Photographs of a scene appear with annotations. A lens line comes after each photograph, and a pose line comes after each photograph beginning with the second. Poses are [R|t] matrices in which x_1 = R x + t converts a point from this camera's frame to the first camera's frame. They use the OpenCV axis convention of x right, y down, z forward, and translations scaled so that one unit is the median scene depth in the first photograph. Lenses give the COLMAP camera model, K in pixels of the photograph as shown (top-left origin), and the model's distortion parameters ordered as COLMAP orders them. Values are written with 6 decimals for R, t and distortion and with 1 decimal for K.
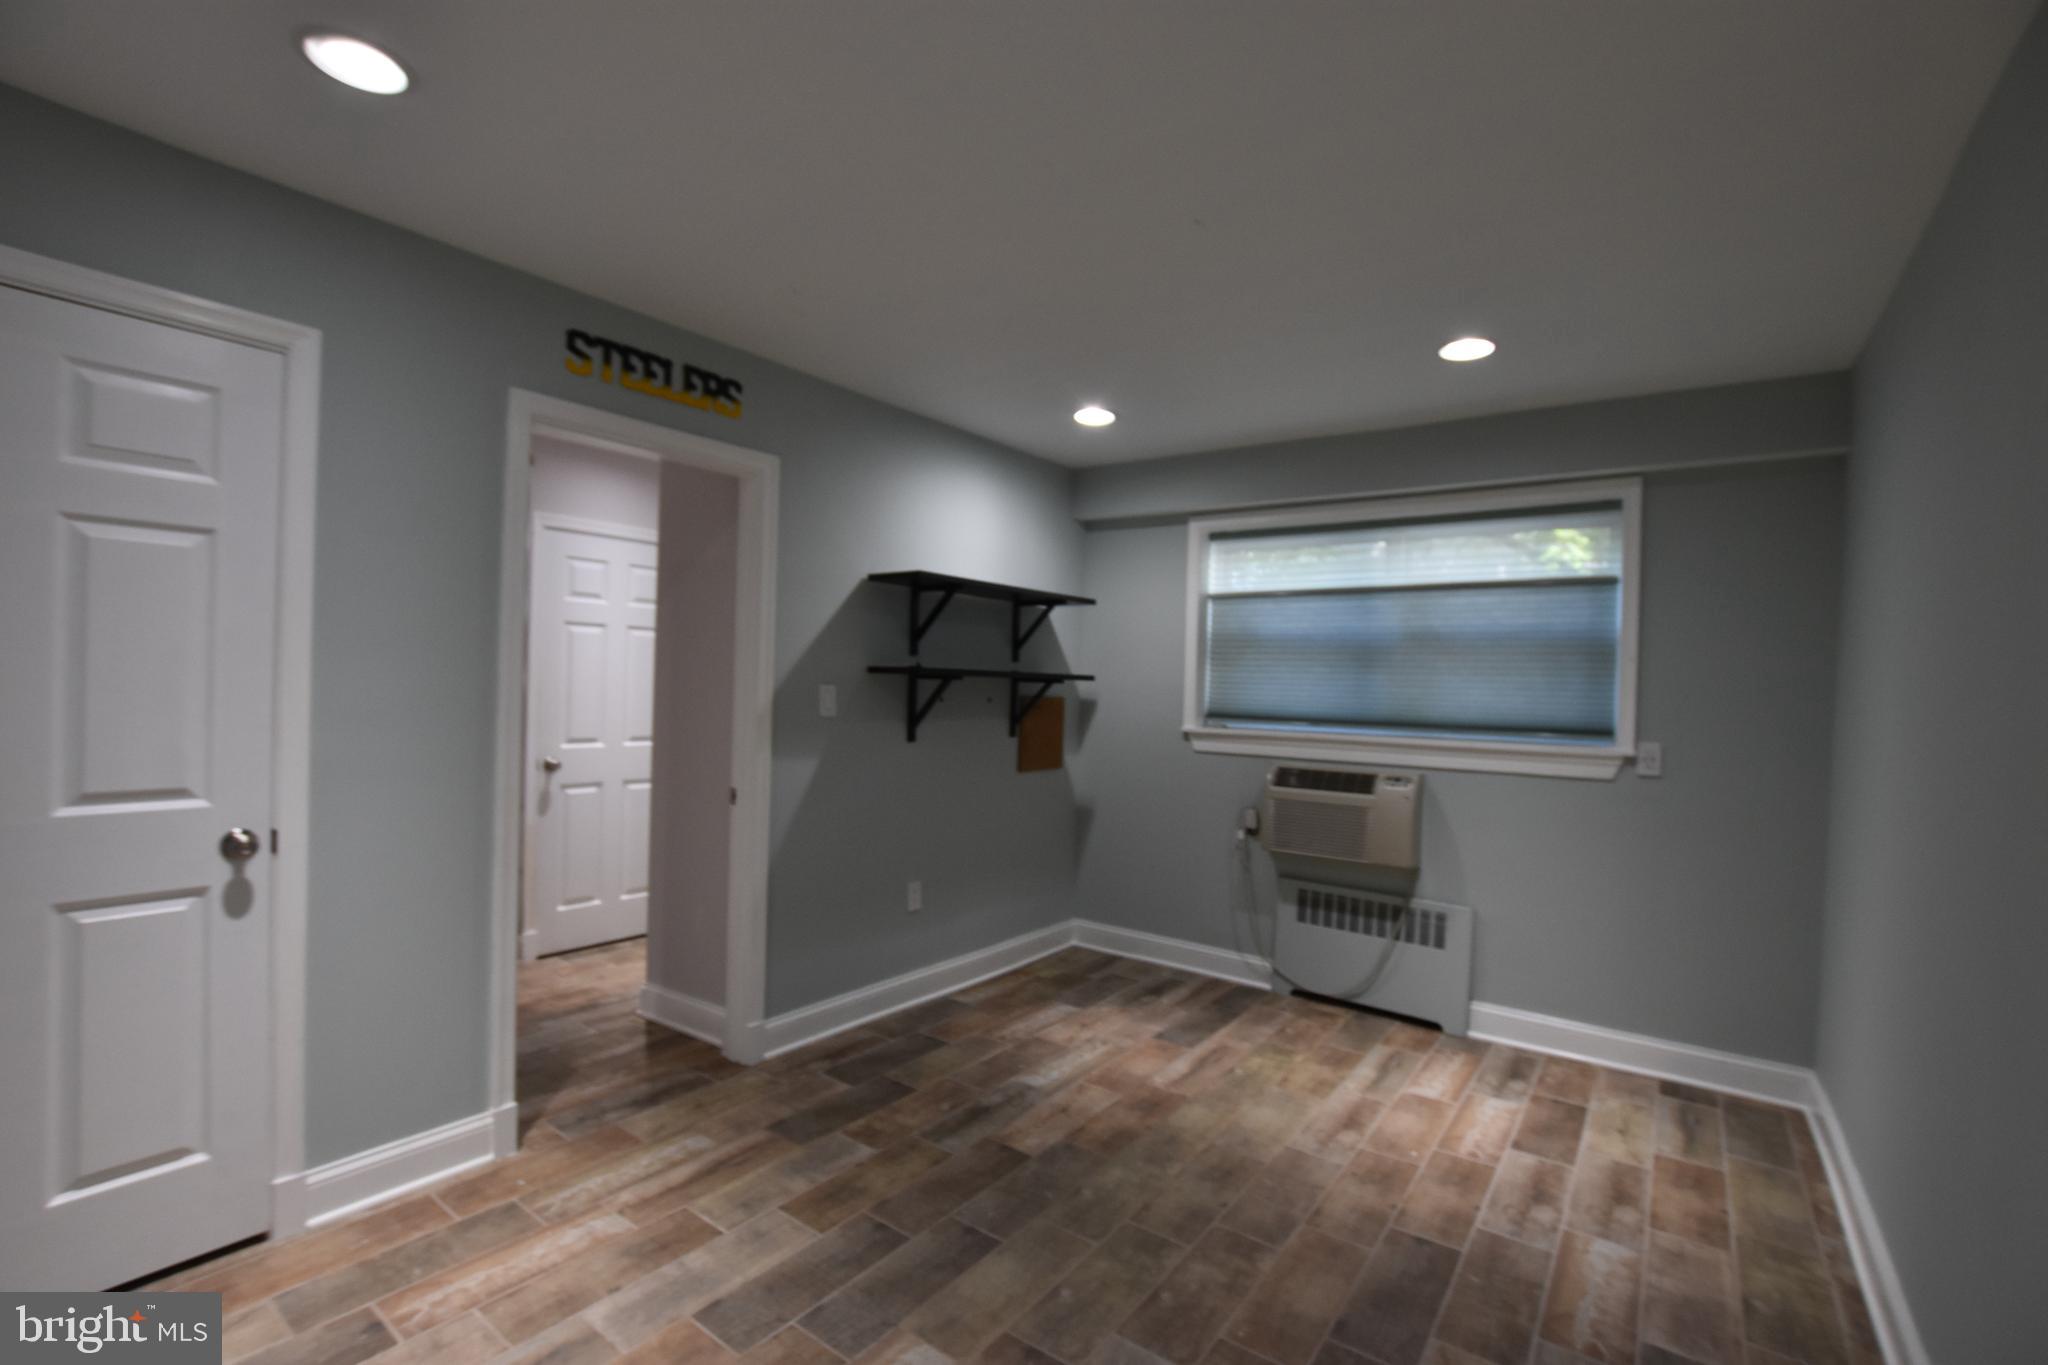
lens RADIAL K [[878.0, 0, 1024.0], [0, 878.0, 682.5], [0, 0, 1]] dist [-0.025564, 0.006940]
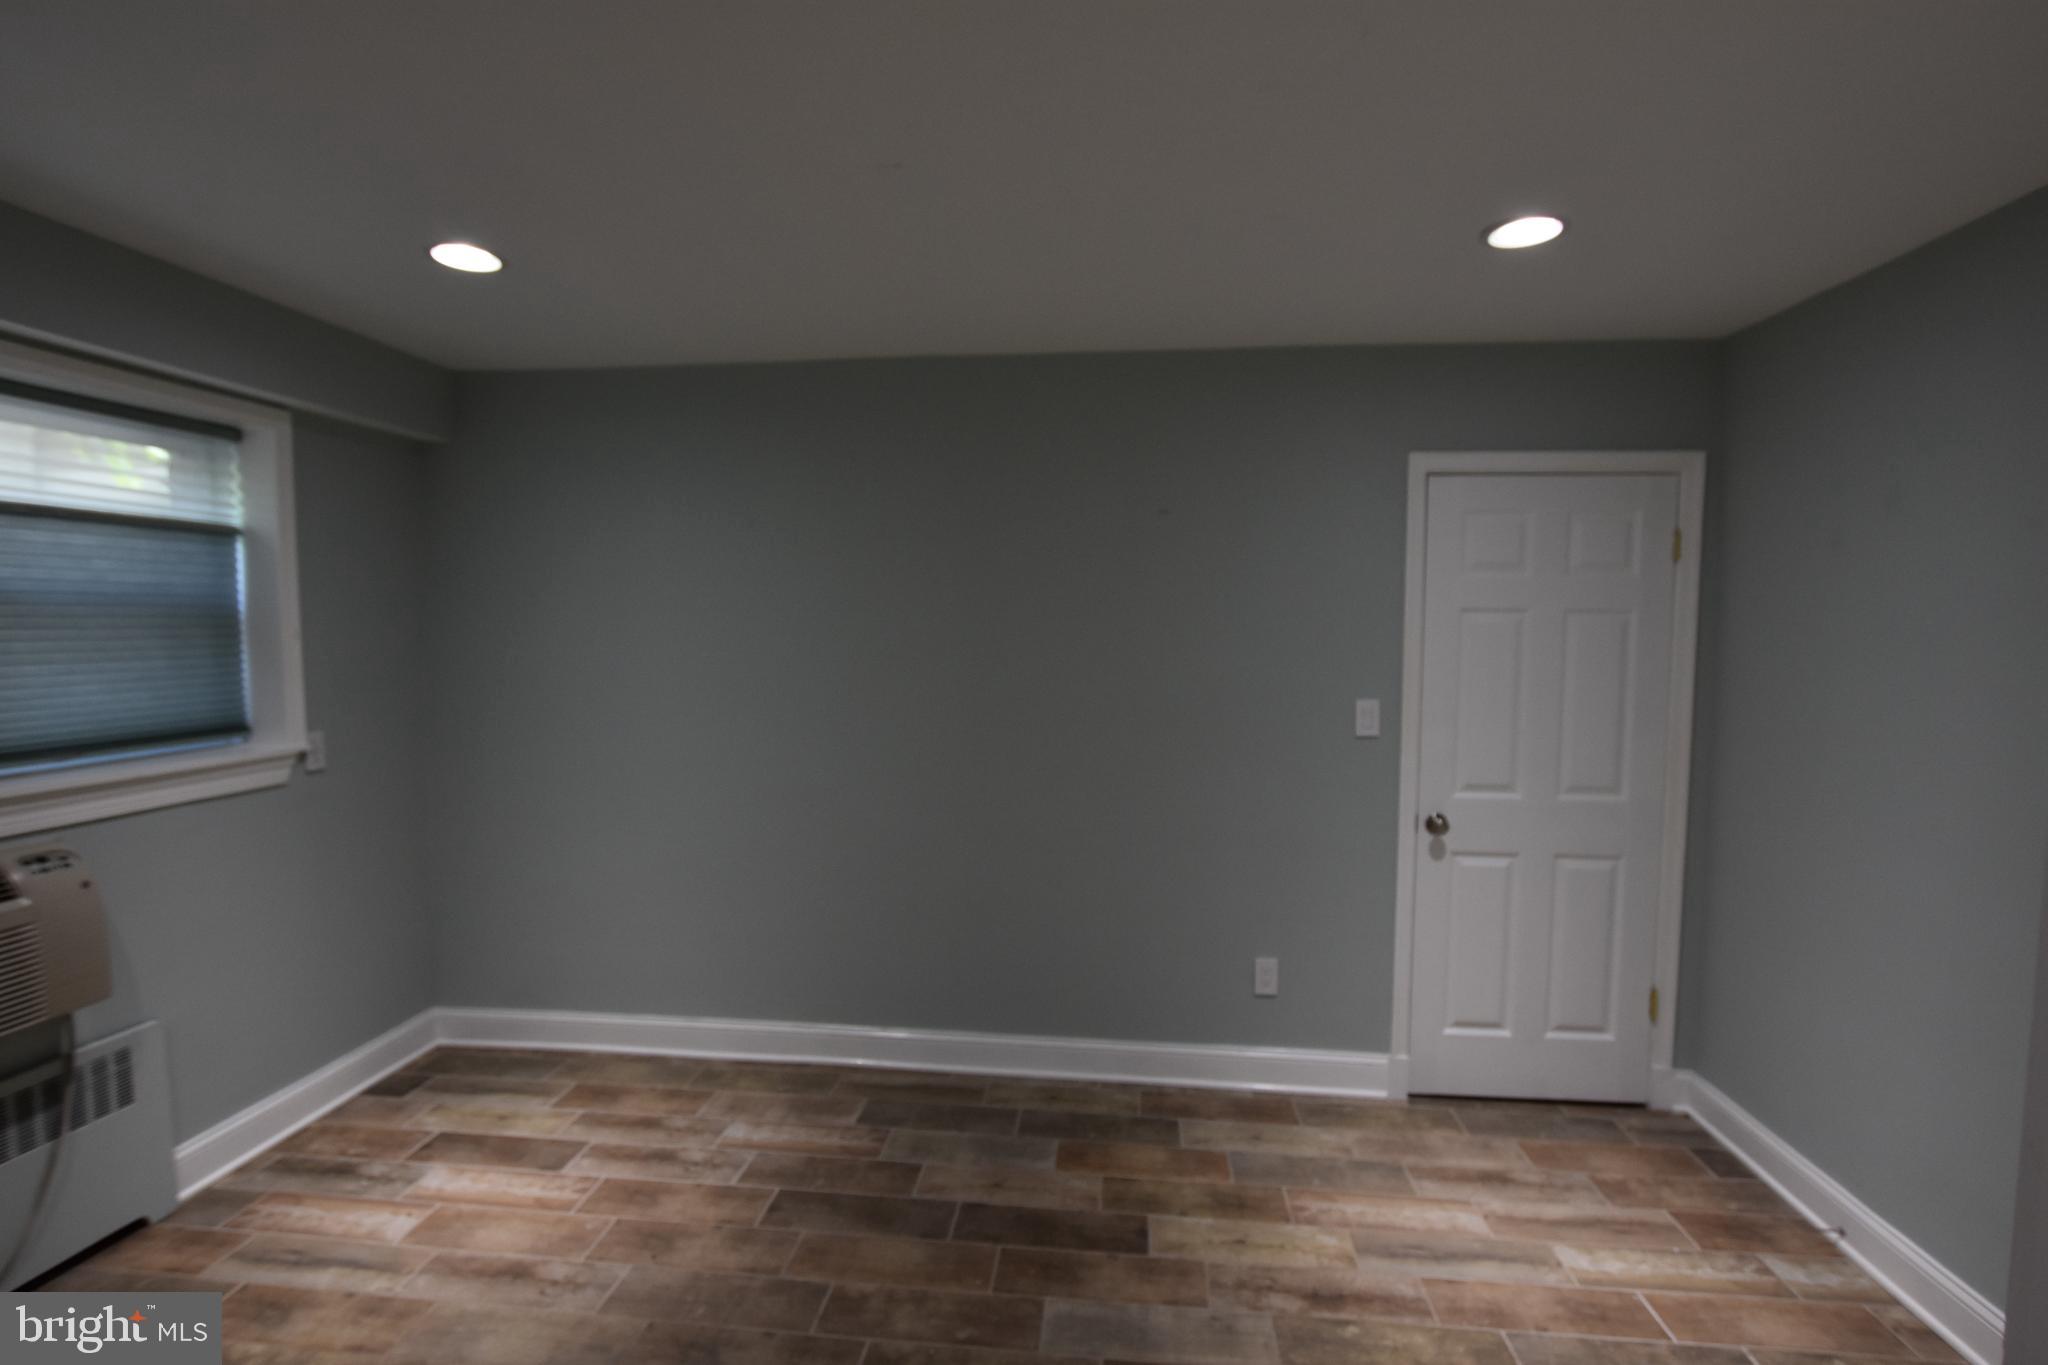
lens RADIAL K [[976.5, 0, 1024.0], [0, 976.5, 682.5], [0, 0, 1]] dist [-0.030054, 0.000325]
pose [[-0.489257, -0.080914, 0.868378, -0.482717], [-0.020916, 0.996489, 0.081067, -0.077432], [-0.871889, 0.021500, -0.489232, 0.924817]]
